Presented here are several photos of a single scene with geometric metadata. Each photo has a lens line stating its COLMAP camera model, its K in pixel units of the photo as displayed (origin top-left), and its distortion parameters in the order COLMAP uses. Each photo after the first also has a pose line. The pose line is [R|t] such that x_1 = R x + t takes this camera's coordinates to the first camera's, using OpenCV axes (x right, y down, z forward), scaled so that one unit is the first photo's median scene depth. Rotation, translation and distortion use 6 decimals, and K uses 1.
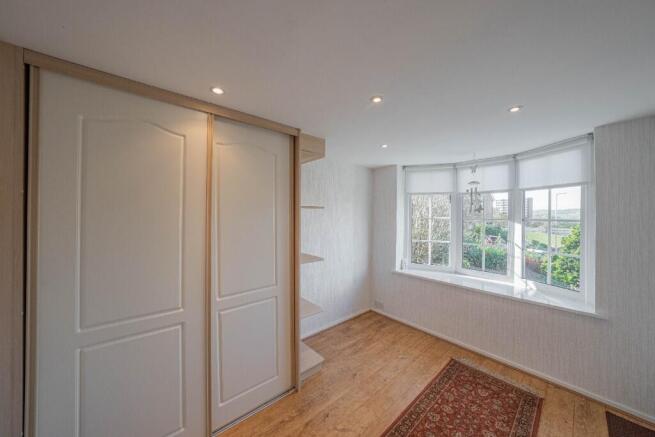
lens RADIAL K [[228.7, 0, 330.9], [0, 228.7, 214.7], [0, 0, 1]] dist [-0.011328, 0.001831]
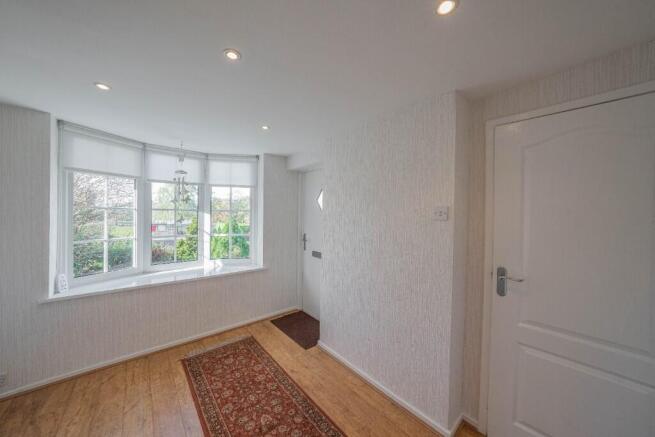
lens RADIAL K [[228.7, 0, 325.0], [0, 228.7, 214.5], [0, 0, 1]] dist [-0.011328, 0.001831]
pose [[0.015759, -0.013413, 0.999786, -0.342408], [-0.017671, 0.999750, 0.013691, 0.016574], [-0.999720, -0.017883, 0.015518, 0.381518]]
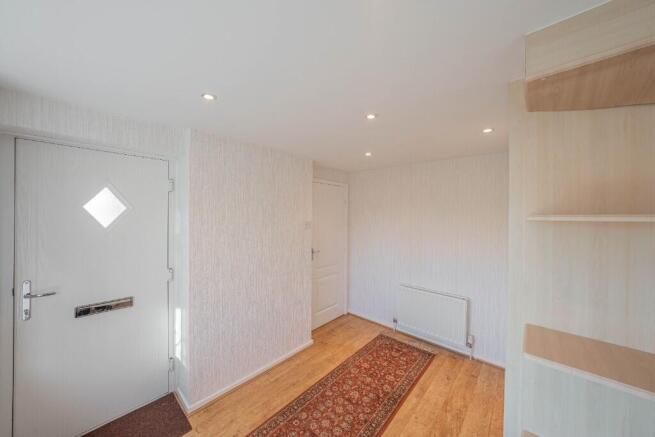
lens RADIAL K [[228.7, 0, 324.2], [0, 228.7, 217.6], [0, 0, 1]] dist [-0.011328, 0.001831]
pose [[-0.992823, -0.007017, -0.119388, 0.298338], [-0.007102, 0.999975, 0.000293, -0.019543], [0.119383, 0.001139, -0.992848, 1.155913]]
